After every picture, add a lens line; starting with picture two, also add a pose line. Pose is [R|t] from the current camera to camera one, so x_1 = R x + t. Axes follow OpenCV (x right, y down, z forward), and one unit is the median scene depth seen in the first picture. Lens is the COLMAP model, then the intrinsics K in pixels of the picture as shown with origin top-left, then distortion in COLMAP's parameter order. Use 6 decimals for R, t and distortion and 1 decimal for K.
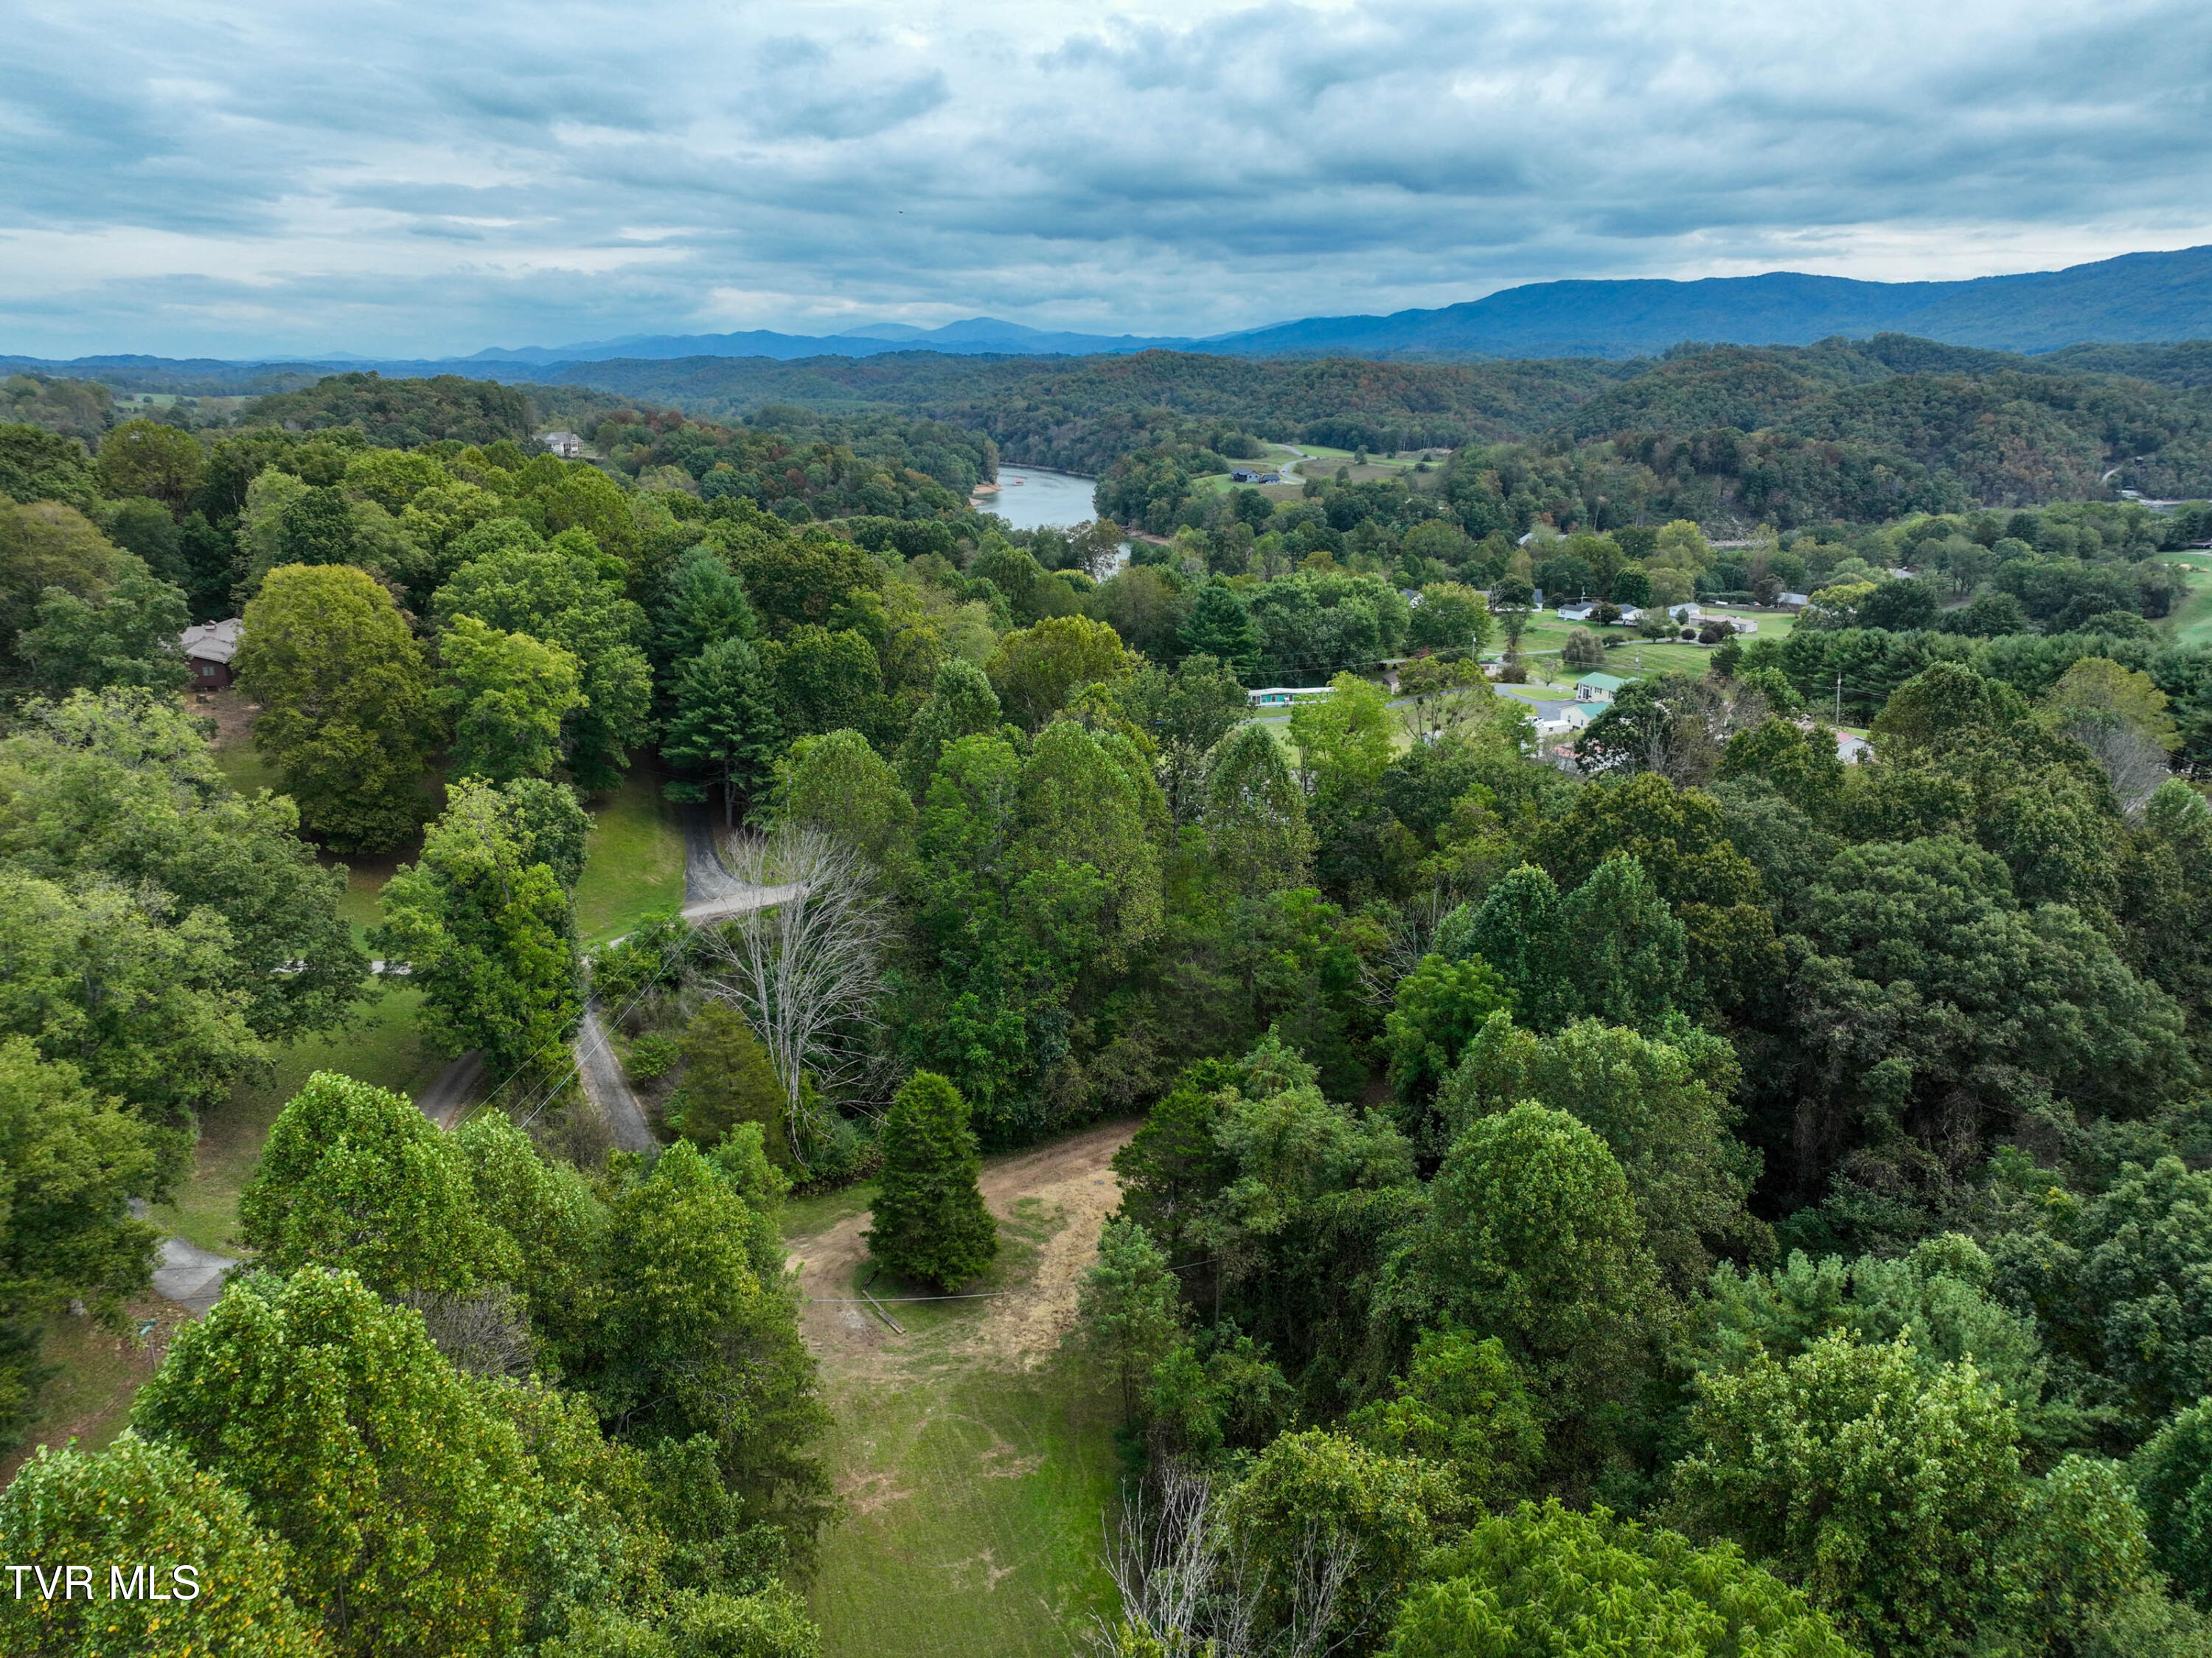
lens RADIAL K [[1556.5, 0, 1115.9], [0, 1556.5, 829.8], [0, 0, 1]] dist [-0.002192, 0.021533]
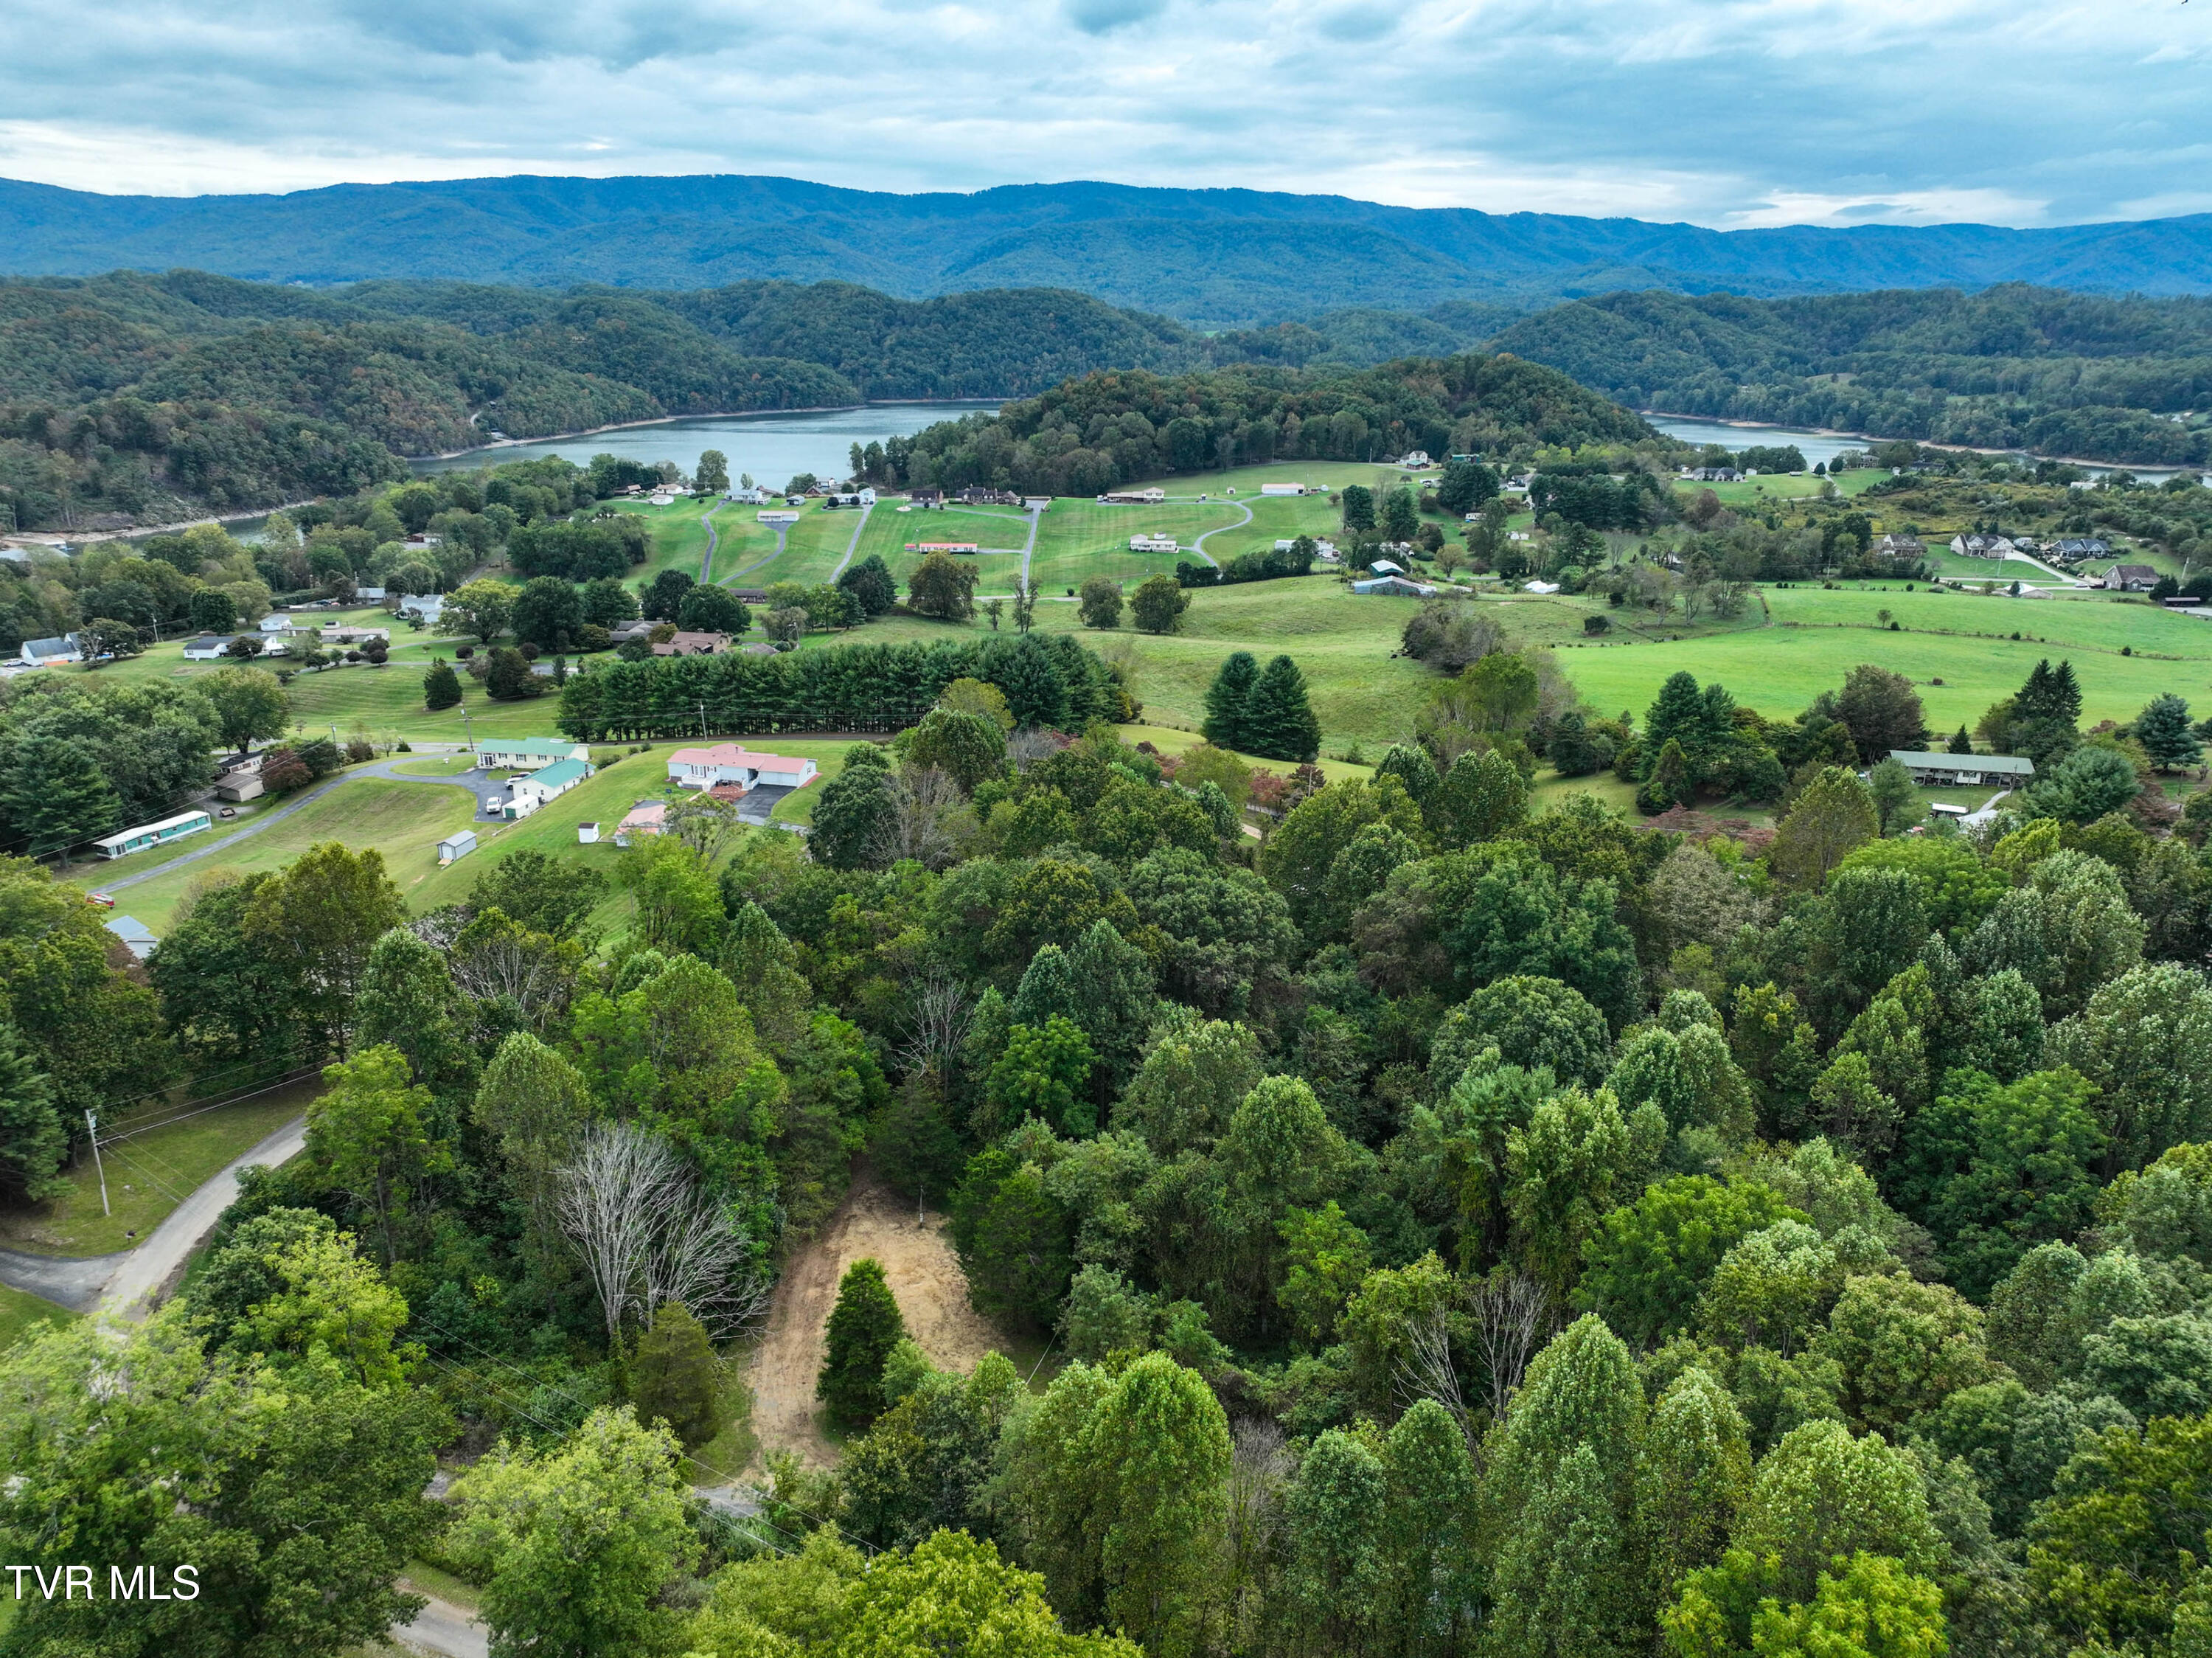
lens RADIAL K [[1556.5, 0, 1116.0], [0, 1556.5, 816.1], [0, 0, 1]] dist [-0.002192, 0.021533]
pose [[0.548870, -0.262125, 0.793745, -0.069631], [0.228905, 0.960397, 0.158873, -0.026135], [-0.803955, 0.094491, 0.587135, 0.003850]]
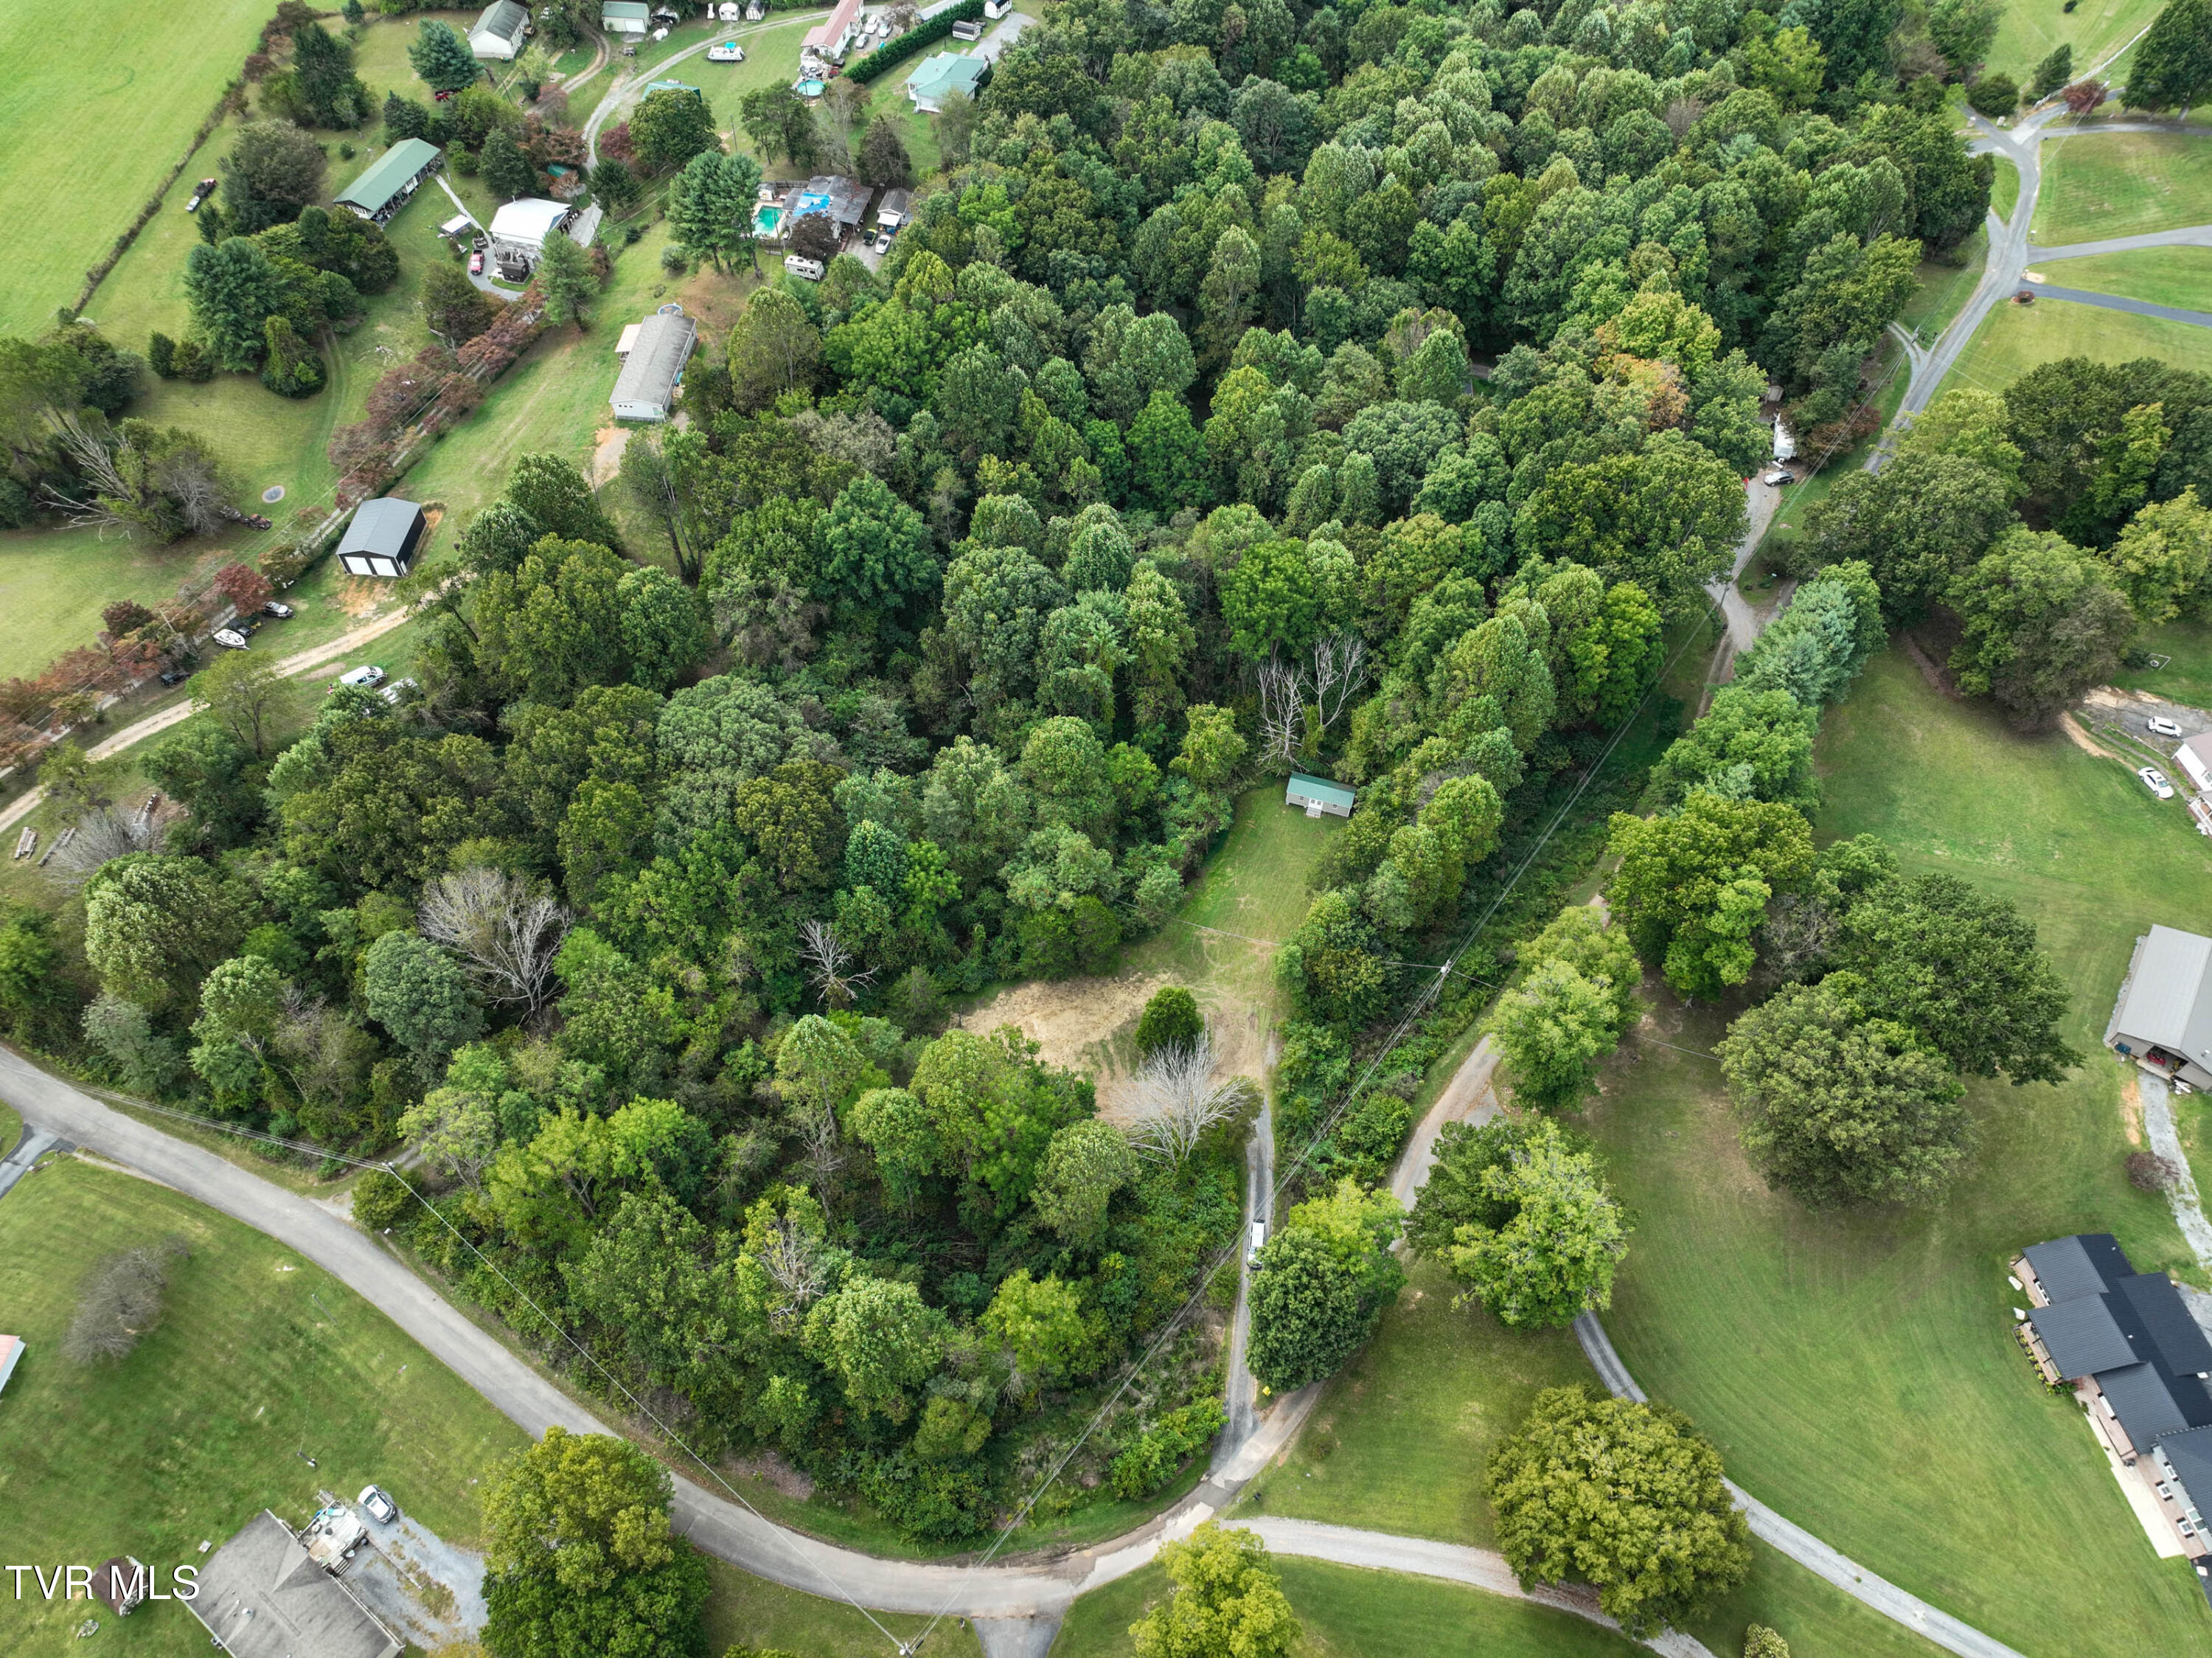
lens RADIAL K [[1556.5, 0, 1115.3], [0, 1556.5, 816.3], [0, 0, 1]] dist [-0.002192, 0.021533]
pose [[-0.785935, -0.503681, 0.358625, -0.049585], [0.151402, 0.405581, 0.901433, -0.128223], [-0.599486, 0.762764, -0.242502, 0.101472]]
